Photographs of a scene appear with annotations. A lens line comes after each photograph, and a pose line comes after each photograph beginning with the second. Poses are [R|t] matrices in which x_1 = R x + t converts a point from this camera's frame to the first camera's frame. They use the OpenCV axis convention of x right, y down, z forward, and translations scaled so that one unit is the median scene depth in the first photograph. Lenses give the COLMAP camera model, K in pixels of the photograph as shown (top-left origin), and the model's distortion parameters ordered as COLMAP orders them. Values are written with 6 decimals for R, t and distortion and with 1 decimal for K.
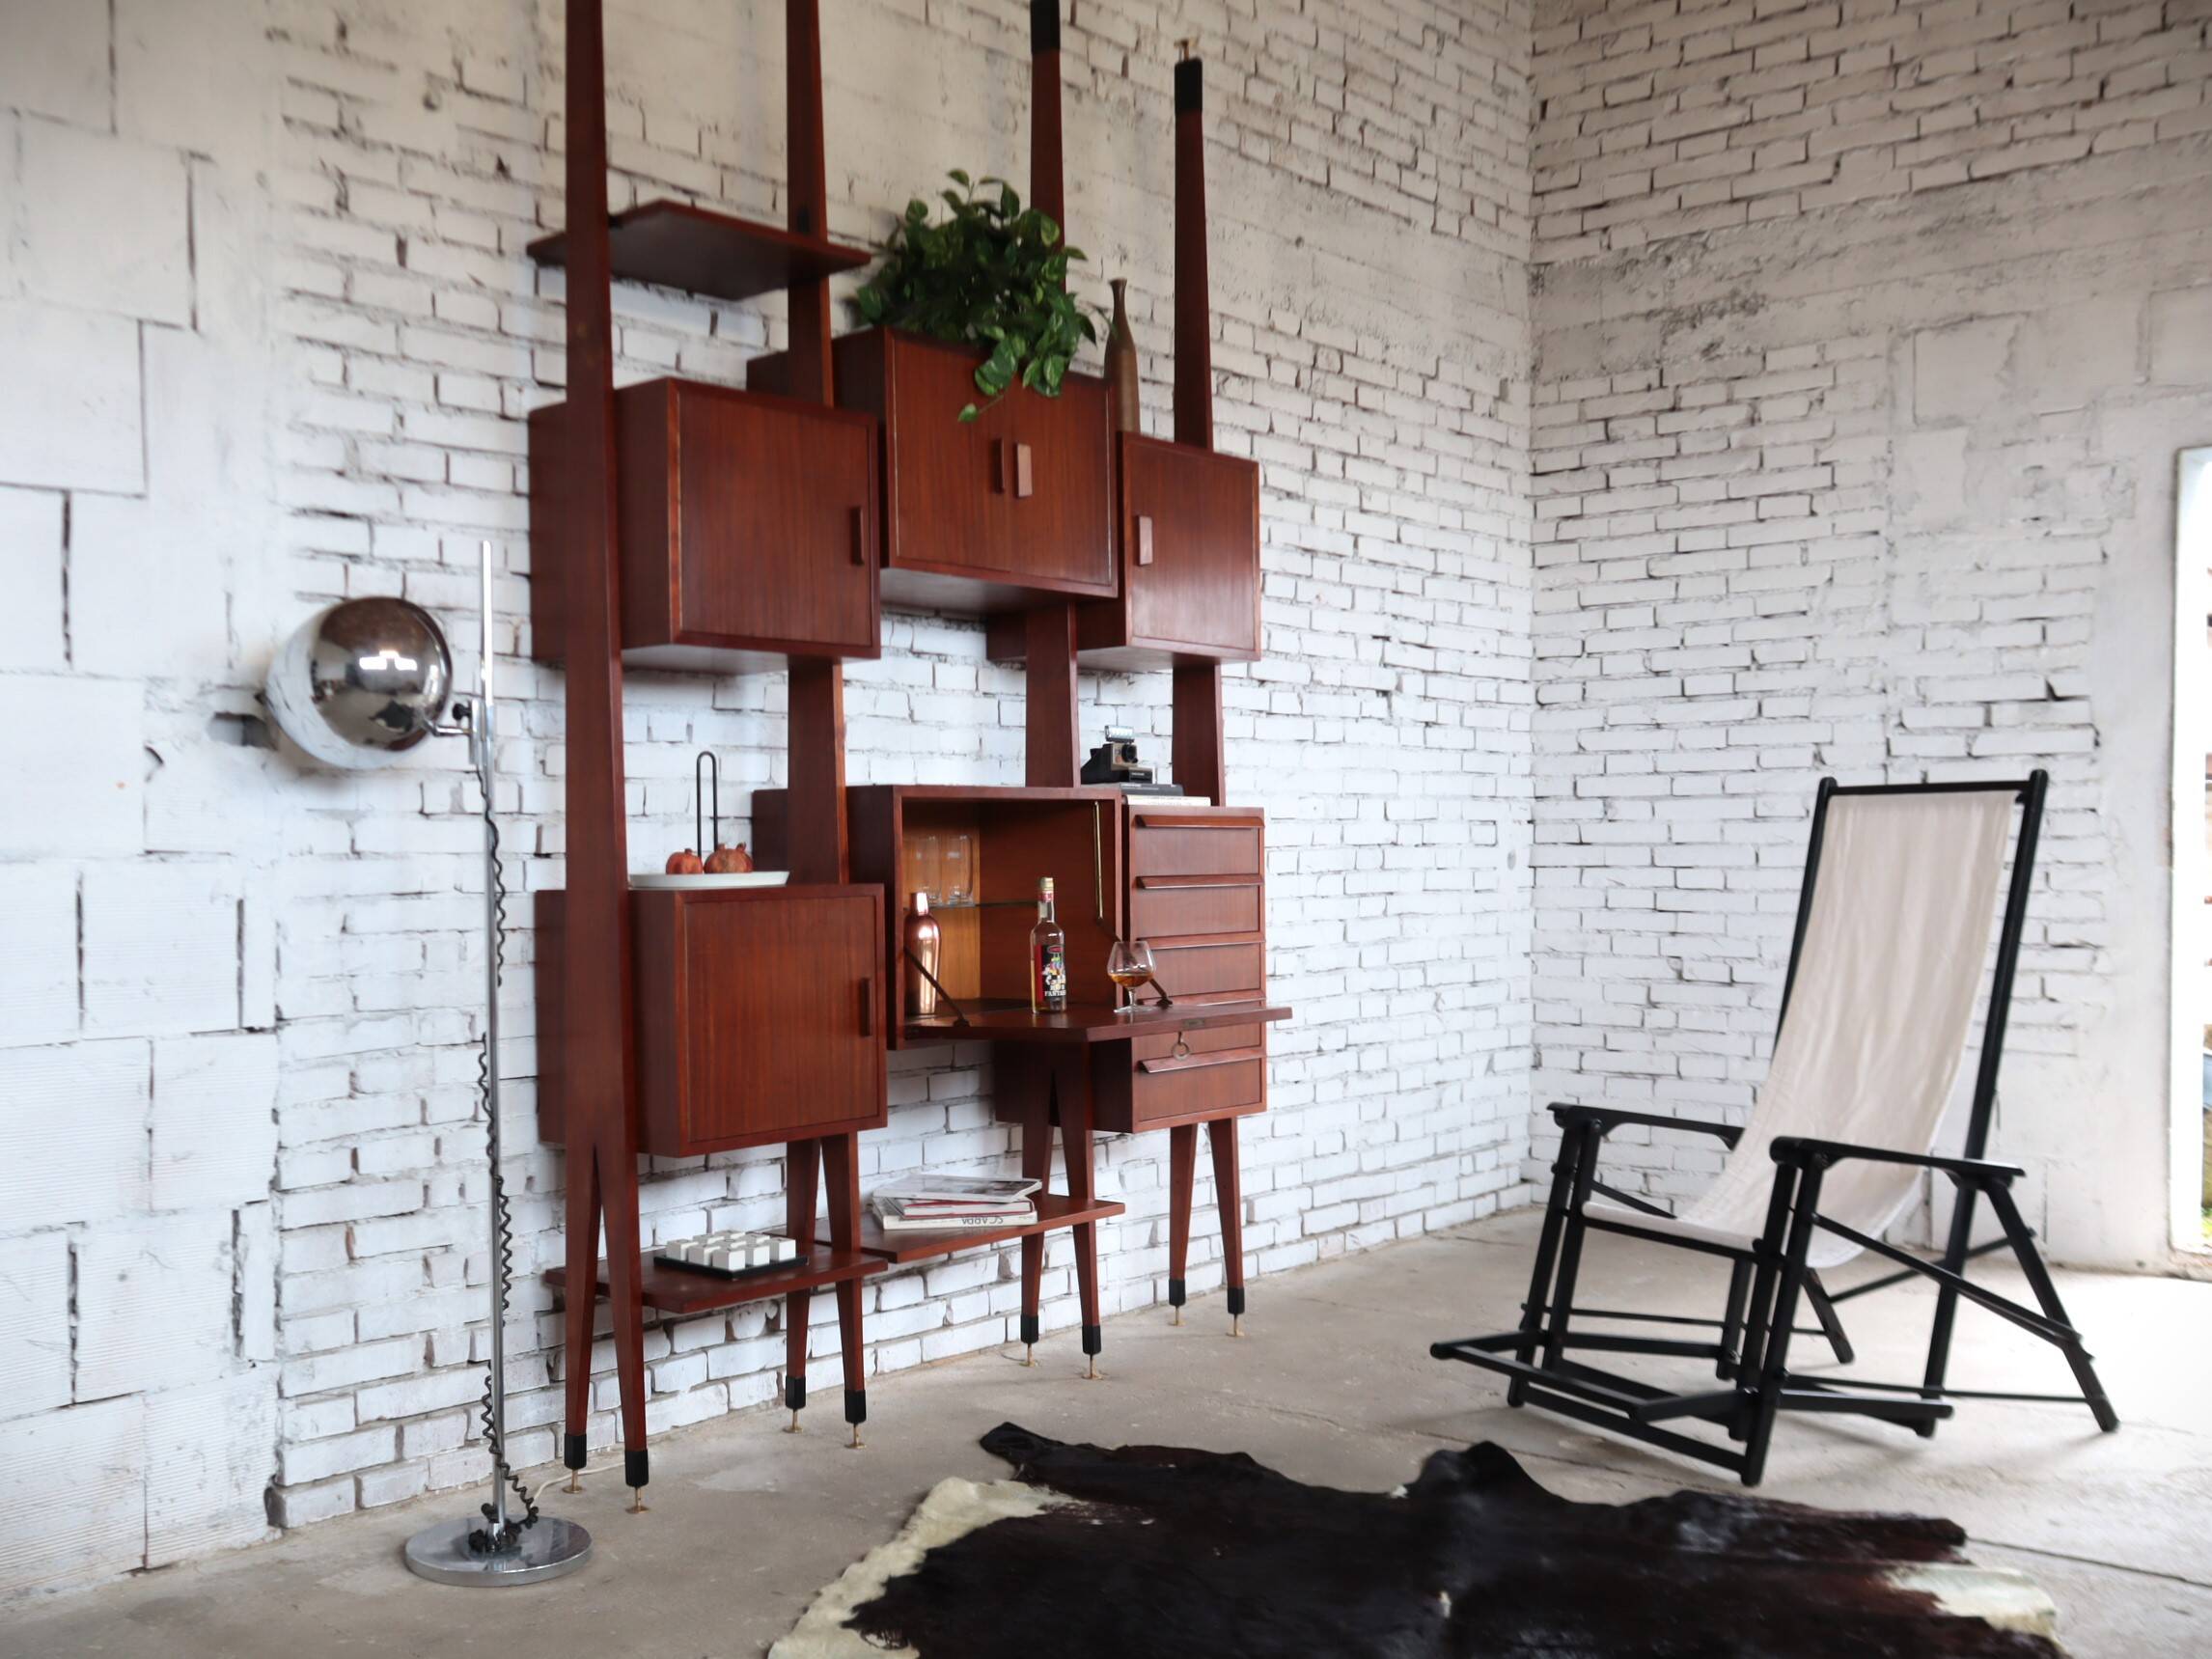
lens RADIAL K [[2200.6, 0, 768.3], [0, 2200.6, 896.5], [0, 0, 1]] dist [-0.010648, 0.010653]
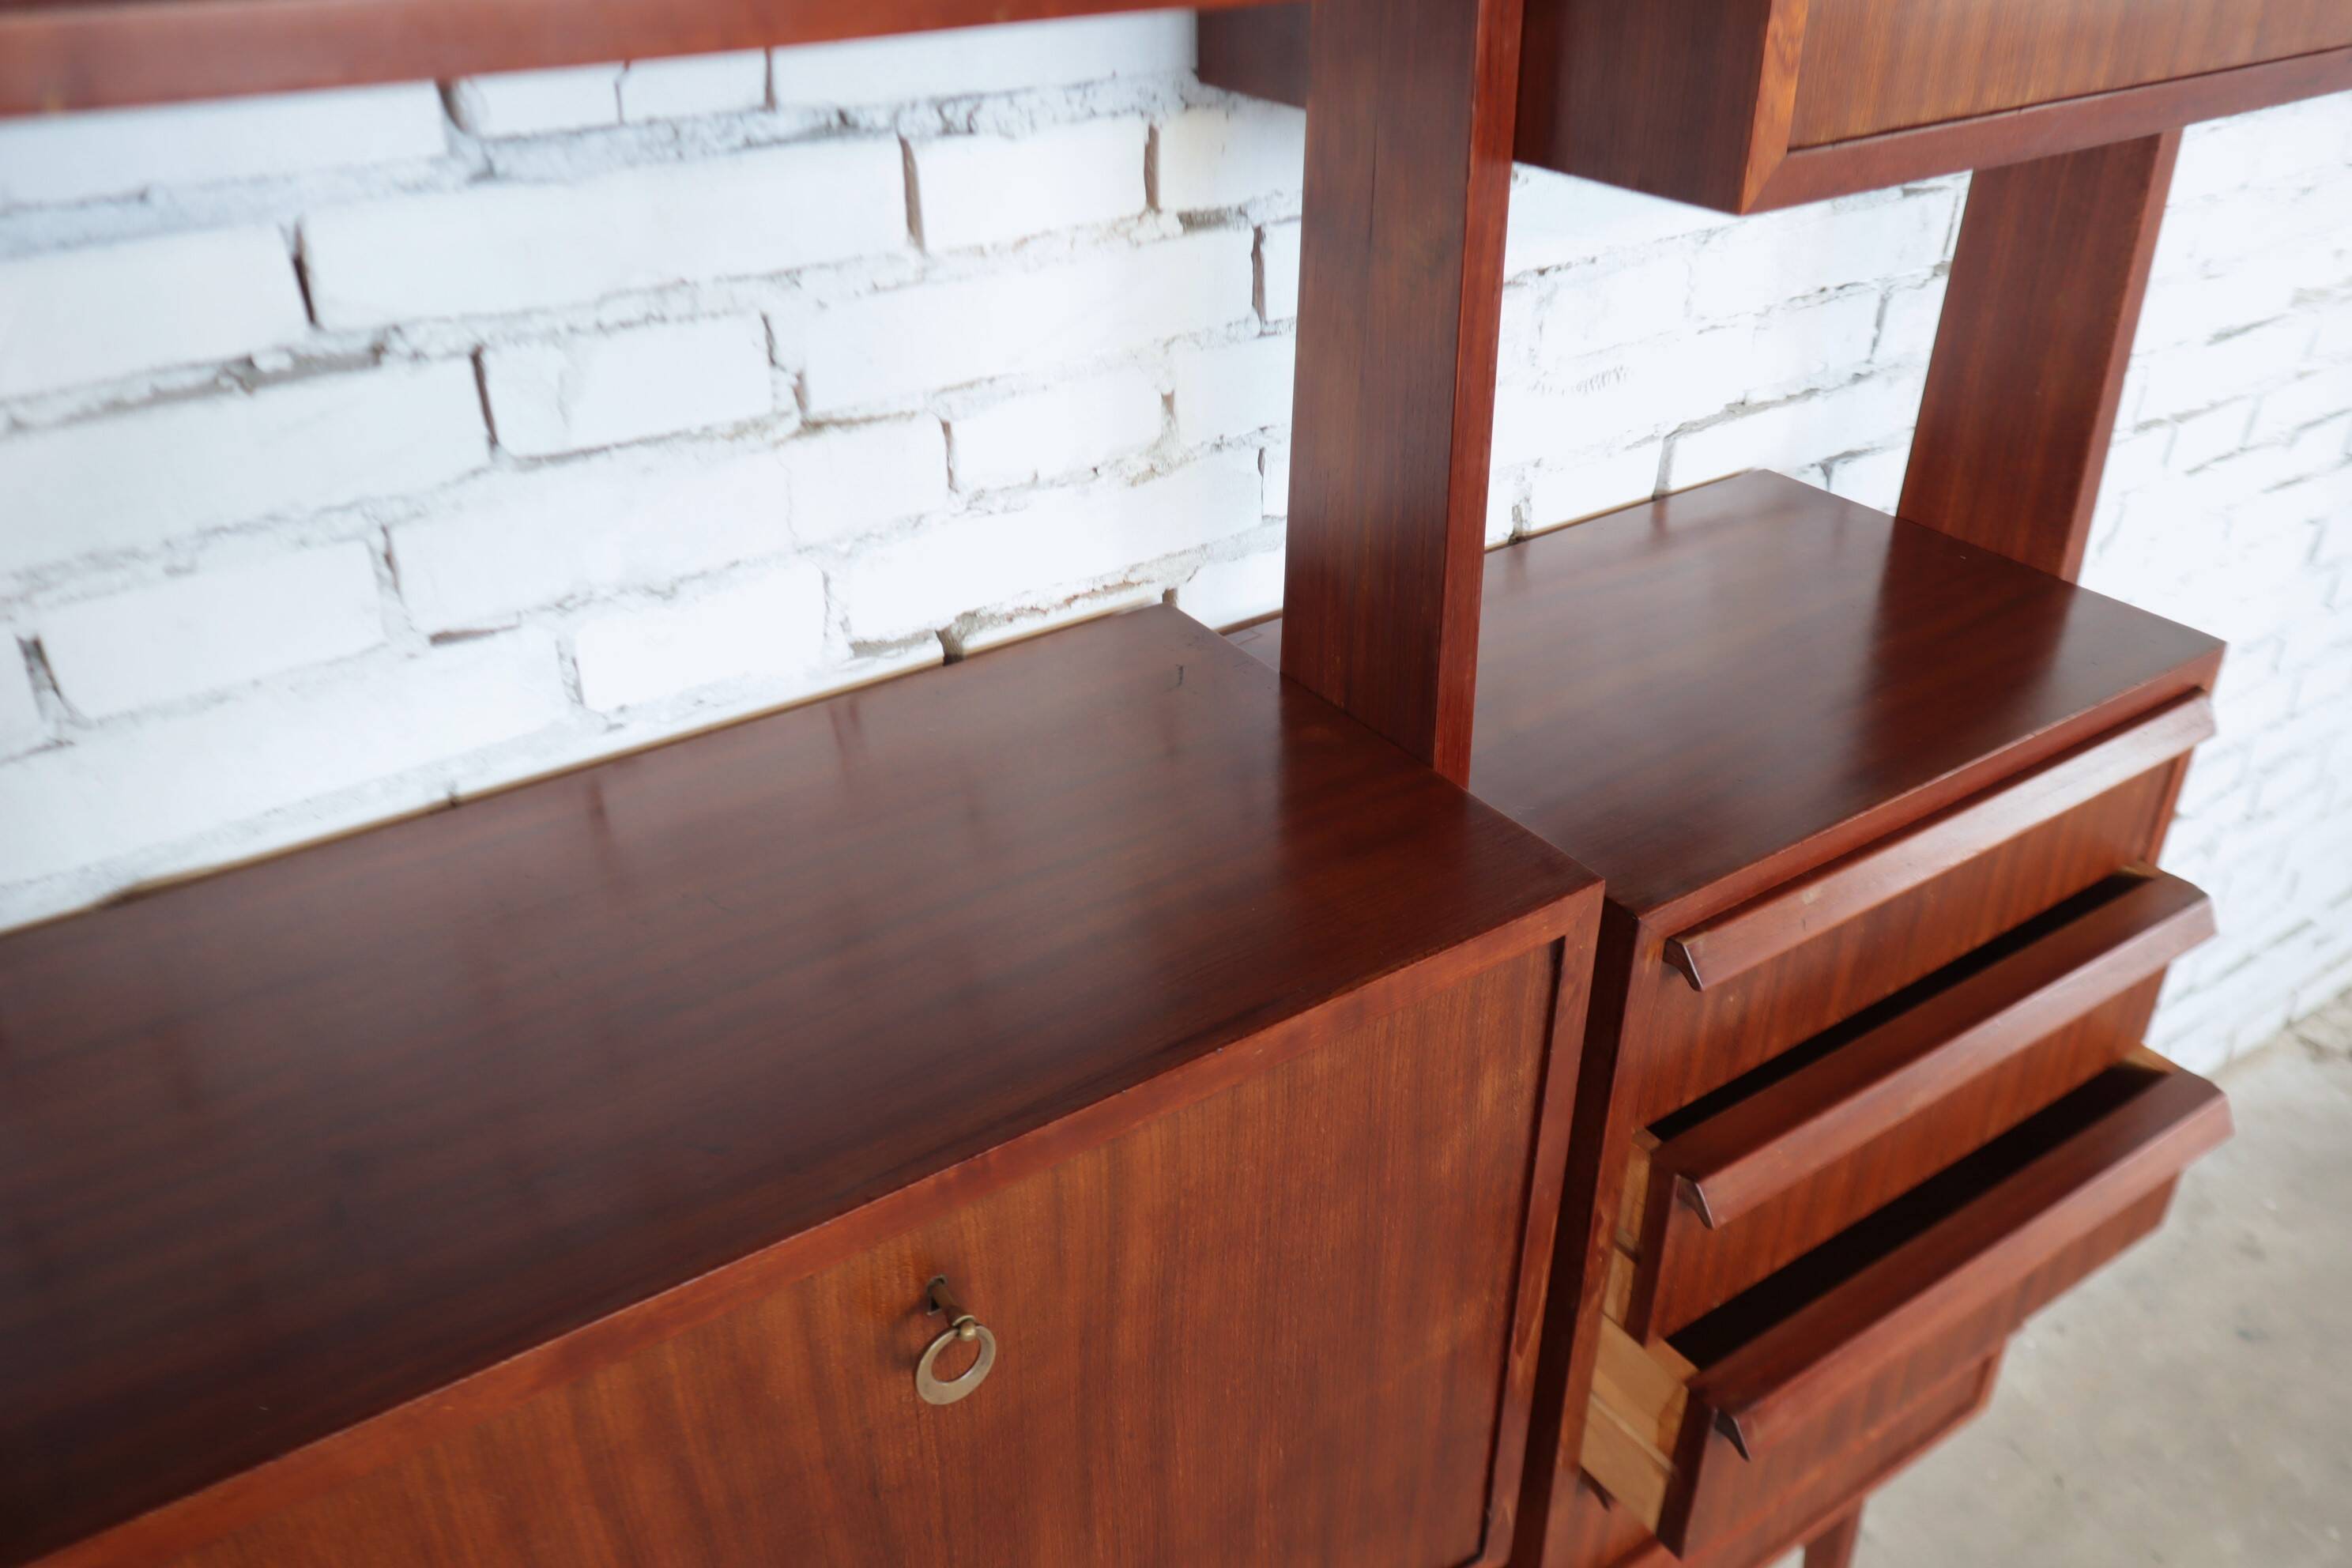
lens RADIAL K [[1906.7, 0, 1186.6], [0, 1906.7, 788.5], [0, 0, 1]] dist [0.010189, -0.006786]
pose [[0.983676, 0.107520, -0.144294, 0.153286], [-0.021698, 0.866886, 0.498034, -0.162096], [0.178635, -0.486773, 0.855068, 0.875259]]
